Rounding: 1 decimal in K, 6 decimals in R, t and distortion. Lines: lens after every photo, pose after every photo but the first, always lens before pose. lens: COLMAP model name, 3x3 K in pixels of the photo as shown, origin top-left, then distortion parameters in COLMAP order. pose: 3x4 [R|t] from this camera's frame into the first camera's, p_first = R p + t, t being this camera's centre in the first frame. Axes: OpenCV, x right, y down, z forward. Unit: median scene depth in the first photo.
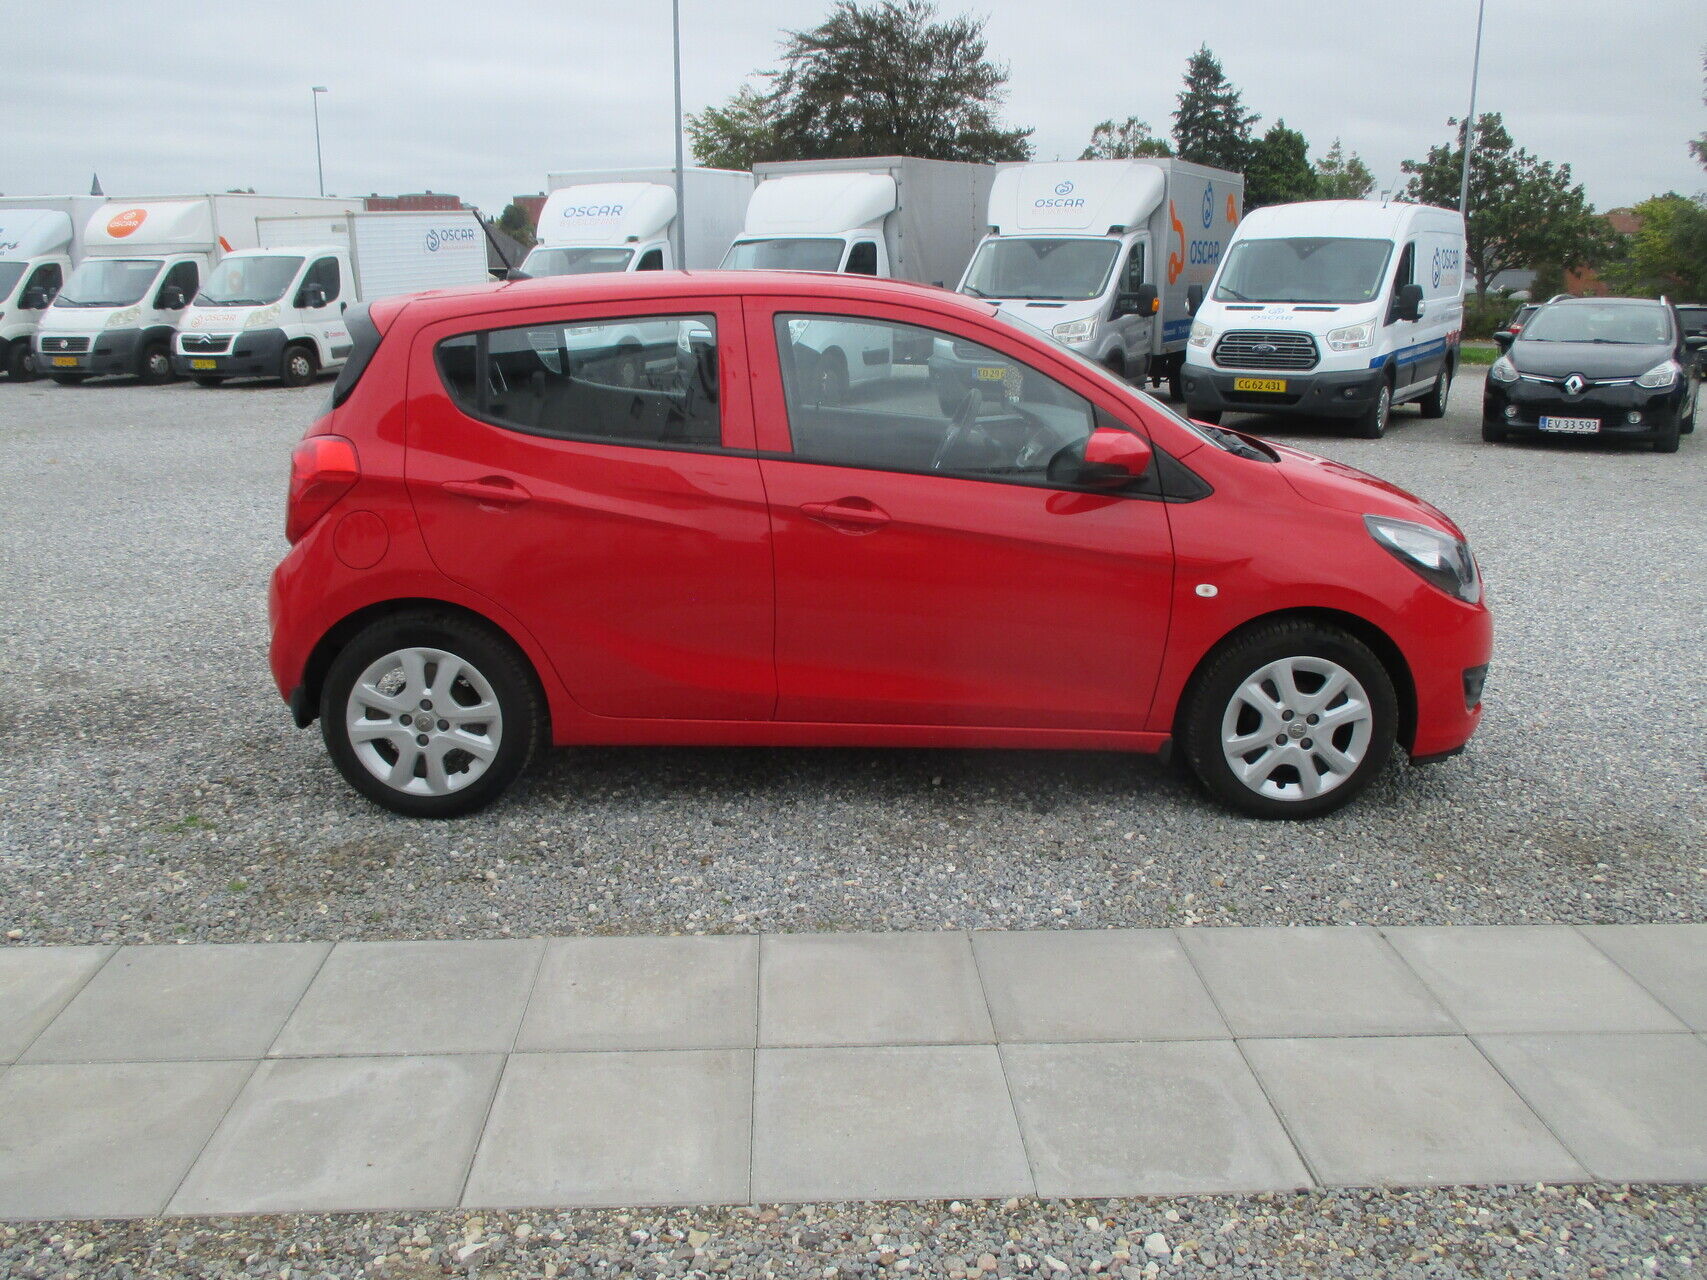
lens RADIAL K [[1457.3, 0, 832.4], [0, 1457.3, 693.2], [0, 0, 1]] dist [-0.061449, 0.032166]
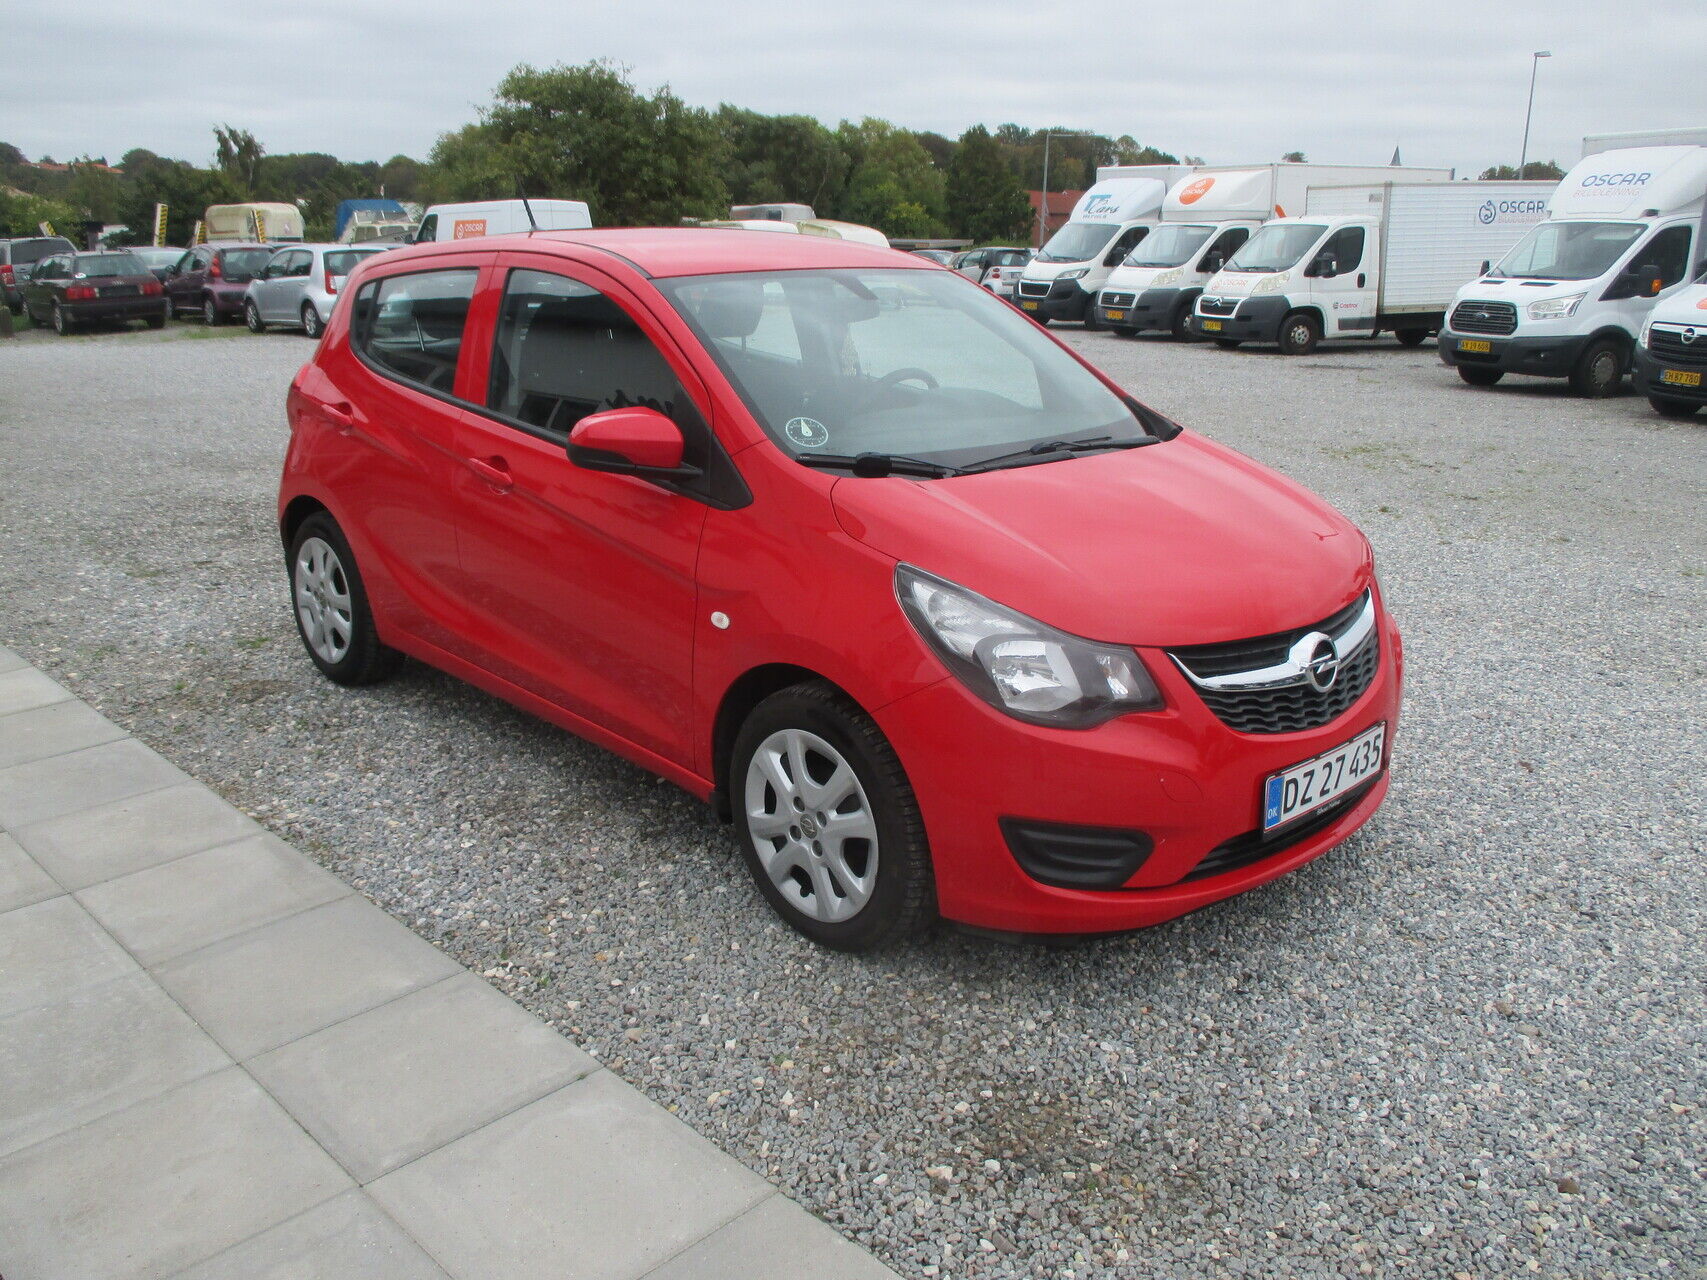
lens RADIAL K [[1457.3, 0, 845.5], [0, 1457.3, 655.2], [0, 0, 1]] dist [-0.061449, 0.032166]
pose [[0.669742, 0.215405, -0.710667, 0.235350], [-0.220517, 0.971526, 0.086654, -0.036416], [0.709097, 0.098678, 0.698172, 0.128005]]
